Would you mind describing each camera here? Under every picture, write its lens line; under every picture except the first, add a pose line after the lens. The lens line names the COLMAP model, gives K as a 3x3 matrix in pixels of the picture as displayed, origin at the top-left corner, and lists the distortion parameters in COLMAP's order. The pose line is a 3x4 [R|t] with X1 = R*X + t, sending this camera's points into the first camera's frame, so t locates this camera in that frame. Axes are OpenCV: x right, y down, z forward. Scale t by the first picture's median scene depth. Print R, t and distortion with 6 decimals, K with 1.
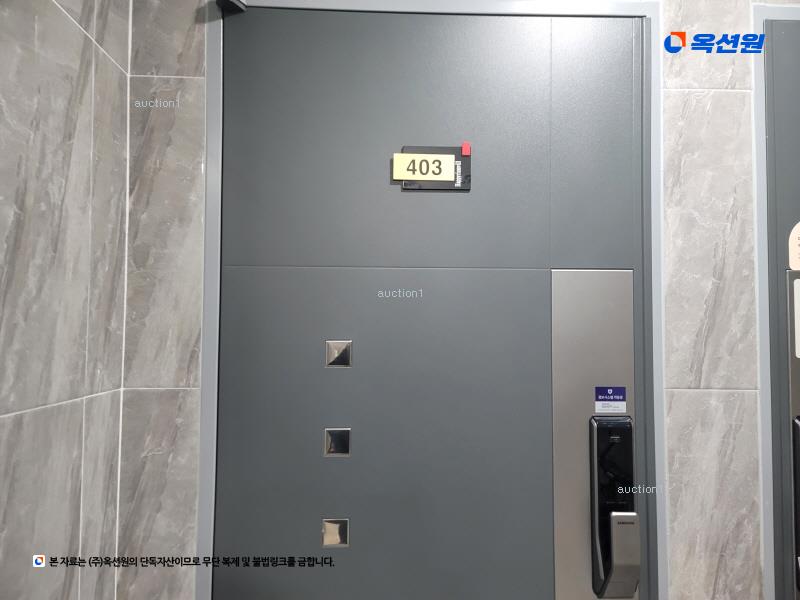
lens RADIAL K [[579.3, 0, 401.1], [0, 579.3, 299.6], [0, 0, 1]] dist [0.007235, -0.009436]
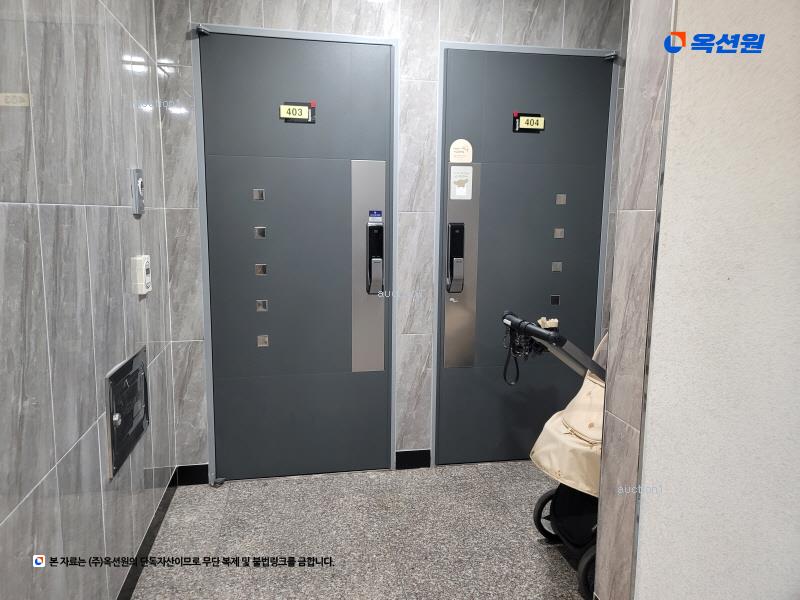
lens RADIAL K [[579.3, 0, 395.5], [0, 579.3, 297.5], [0, 0, 1]] dist [0.007235, -0.009436]
pose [[0.976901, -0.028732, 0.211754, -0.074003], [-0.010087, 0.983615, 0.180000, 0.071839], [-0.213456, -0.177978, 0.960604, -1.381372]]
